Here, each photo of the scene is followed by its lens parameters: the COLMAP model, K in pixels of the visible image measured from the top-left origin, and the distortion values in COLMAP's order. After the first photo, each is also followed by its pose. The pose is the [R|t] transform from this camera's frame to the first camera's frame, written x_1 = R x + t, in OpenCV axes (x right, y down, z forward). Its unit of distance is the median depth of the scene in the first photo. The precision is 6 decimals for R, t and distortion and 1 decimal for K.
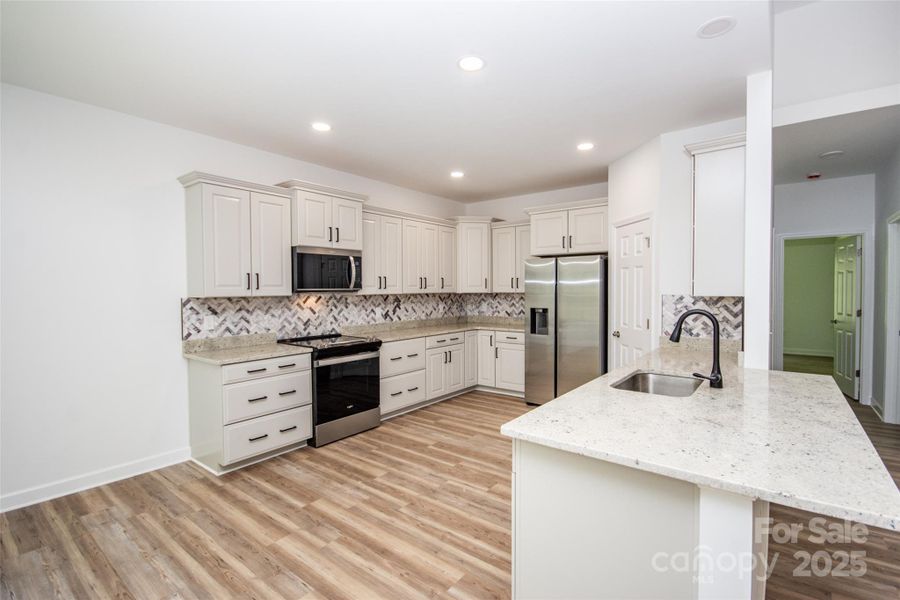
lens RADIAL K [[409.4, 0, 448.7], [0, 409.4, 299.6], [0, 0, 1]] dist [-0.002784, 0.000195]
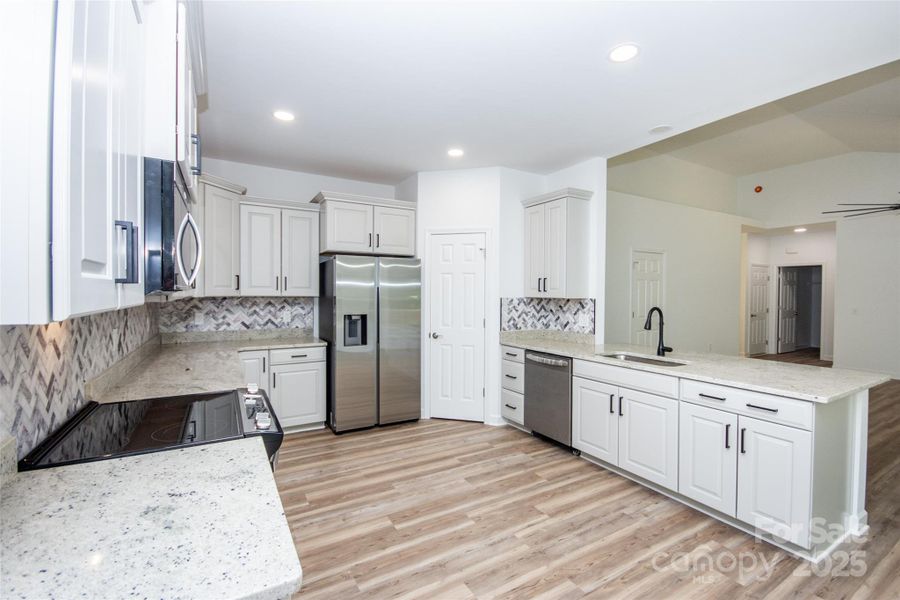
lens RADIAL K [[400.5, 0, 445.2], [0, 400.5, 298.7], [0, 0, 1]] dist [0.003877, -0.002103]
pose [[0.366864, -0.005695, 0.930257, -0.572314], [0.016180, 0.999869, -0.000259, -0.010364], [-0.930134, 0.015146, 0.366908, 0.625831]]
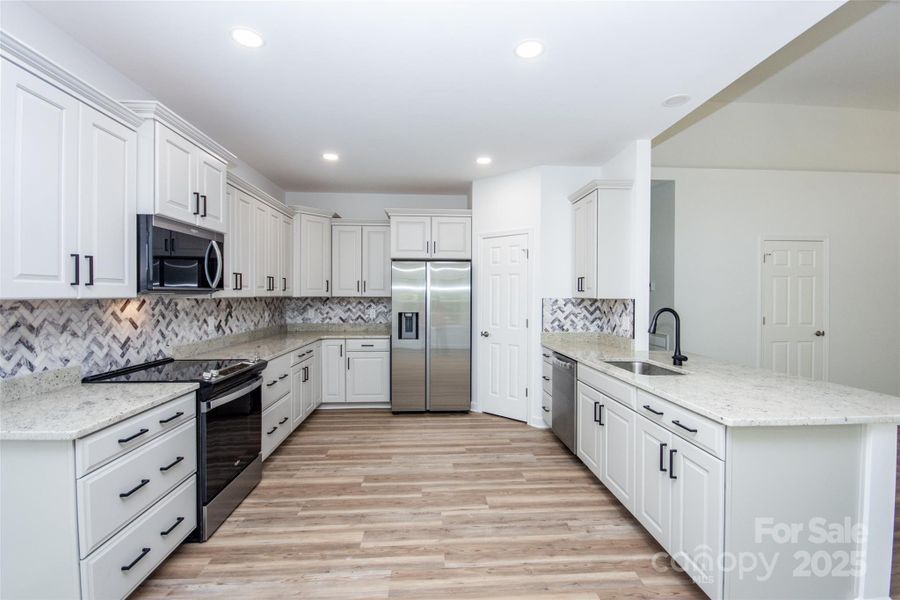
lens RADIAL K [[400.5, 0, 445.8], [0, 400.5, 300.1], [0, 0, 1]] dist [0.003877, -0.002103]
pose [[0.748509, 0.000199, 0.663125, -0.414602], [0.009400, 0.999896, -0.010911, 0.003311], [-0.663058, 0.014400, 0.748429, 0.267011]]
